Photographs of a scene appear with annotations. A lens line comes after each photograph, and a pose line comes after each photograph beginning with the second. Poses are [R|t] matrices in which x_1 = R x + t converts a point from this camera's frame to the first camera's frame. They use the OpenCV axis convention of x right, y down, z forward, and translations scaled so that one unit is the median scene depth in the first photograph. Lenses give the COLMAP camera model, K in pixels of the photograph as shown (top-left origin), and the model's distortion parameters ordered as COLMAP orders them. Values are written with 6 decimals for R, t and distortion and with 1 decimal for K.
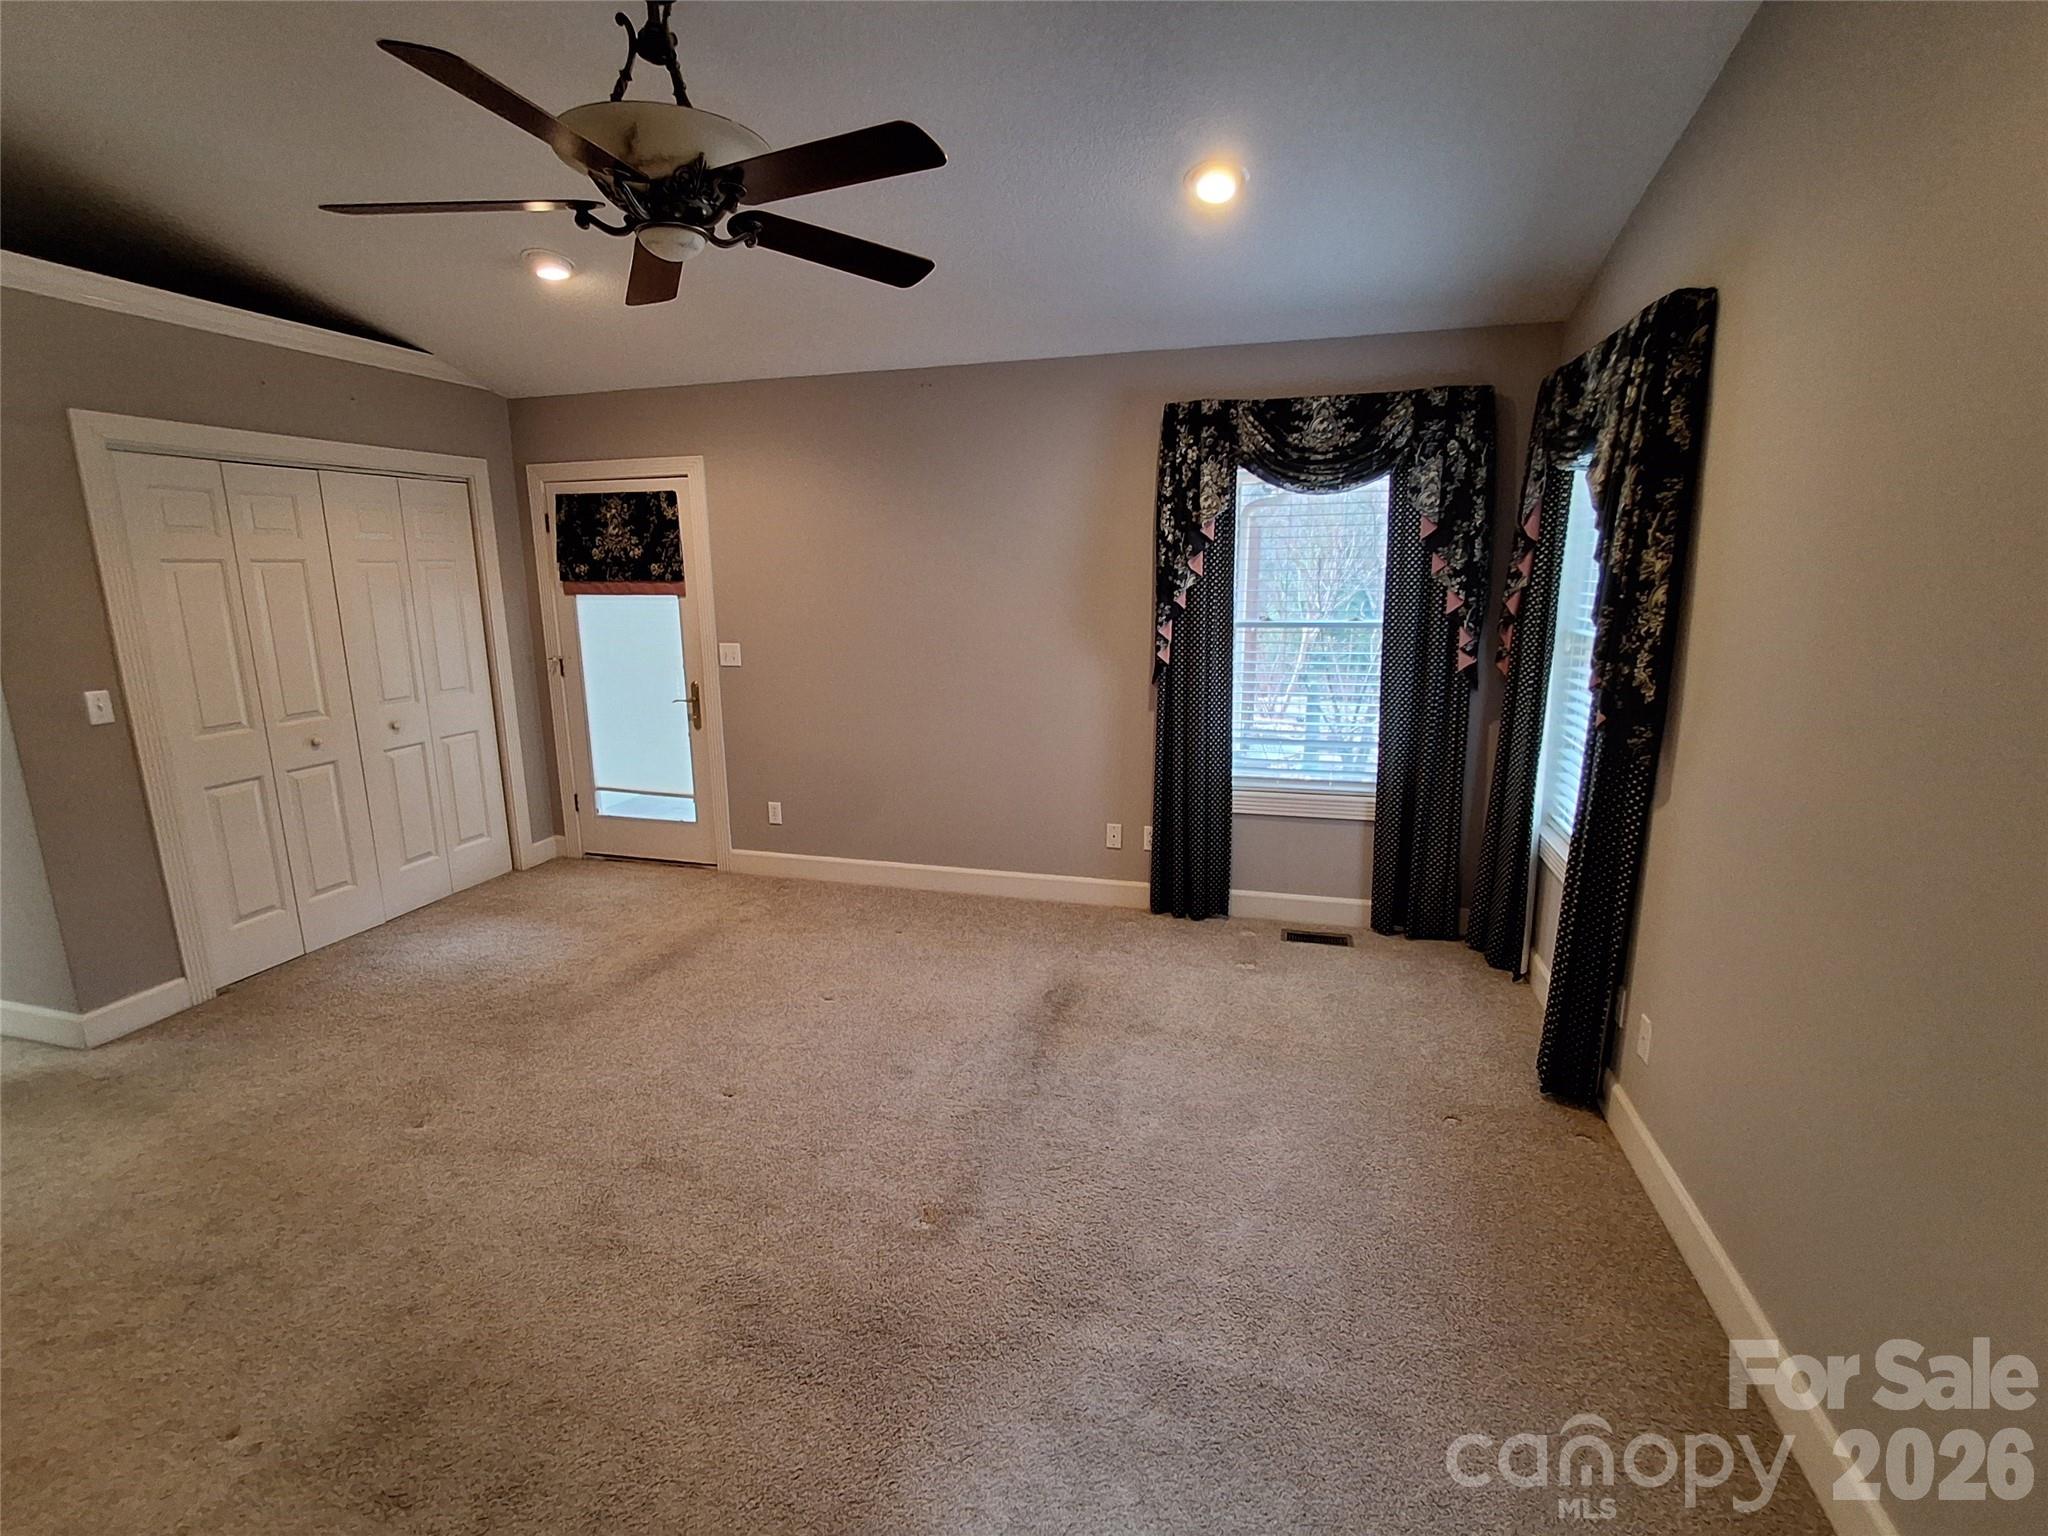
lens RADIAL K [[930.0, 0, 1021.5], [0, 930.0, 760.1], [0, 0, 1]] dist [-0.010733, -0.000546]
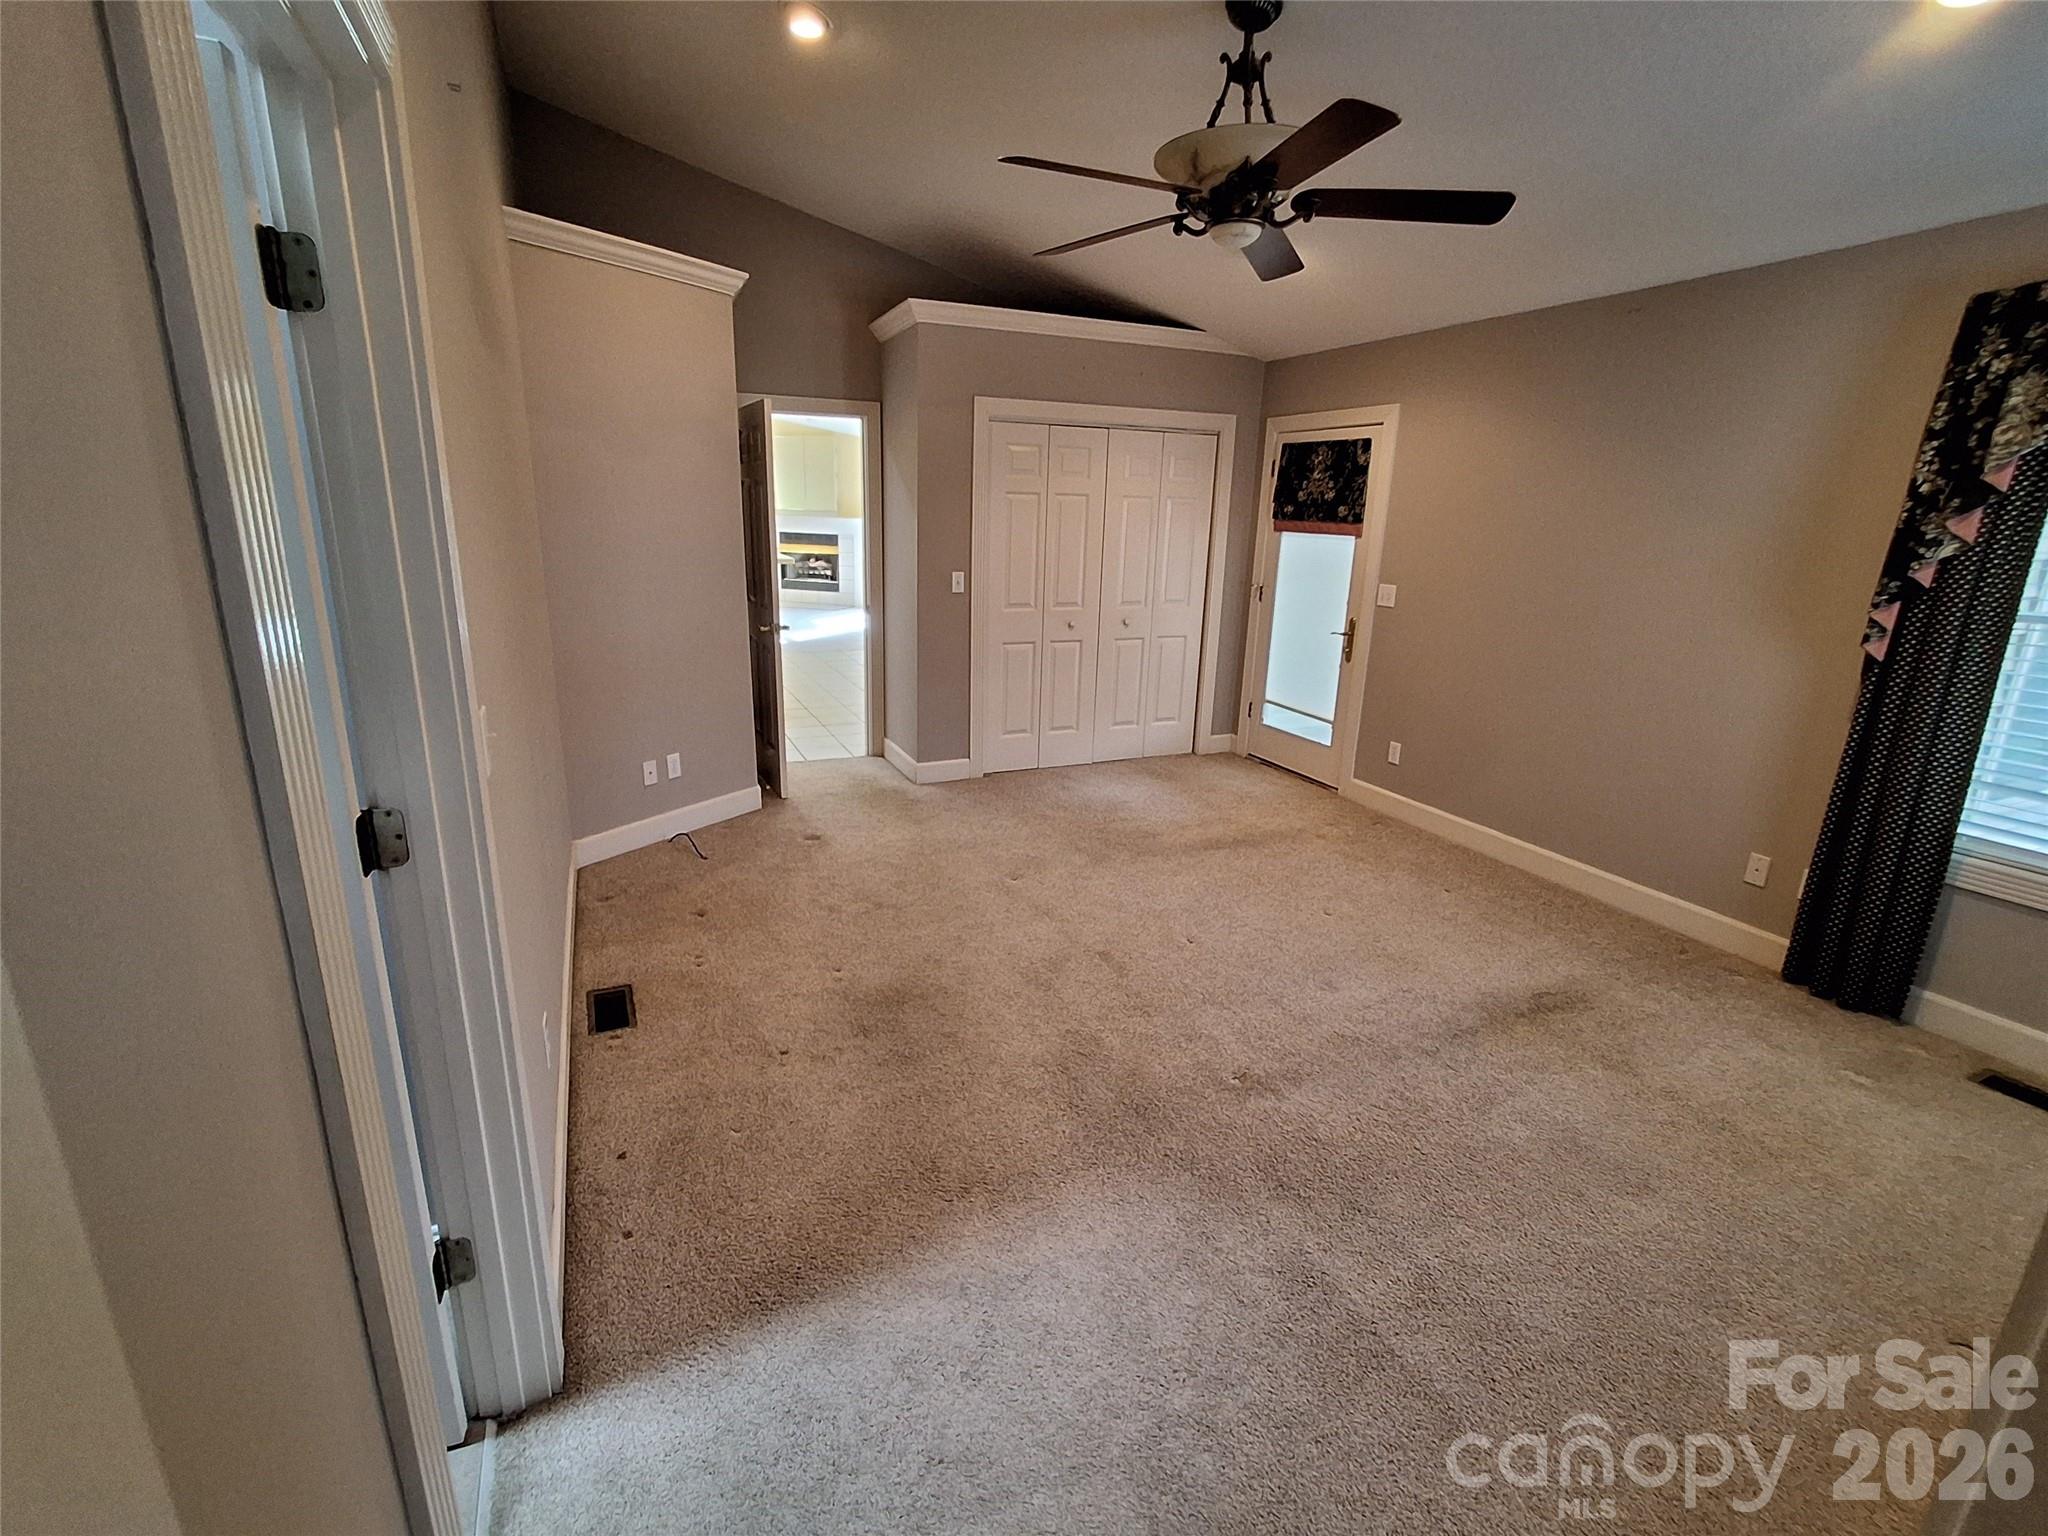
lens RADIAL K [[936.9, 0, 1030.9], [0, 936.9, 763.8], [0, 0, 1]] dist [-0.012379, 0.008516]
pose [[0.640667, 0.228575, -0.733007, 0.281481], [-0.188704, 0.972254, 0.138247, 0.001088], [0.744269, 0.049751, 0.666024, 0.006261]]
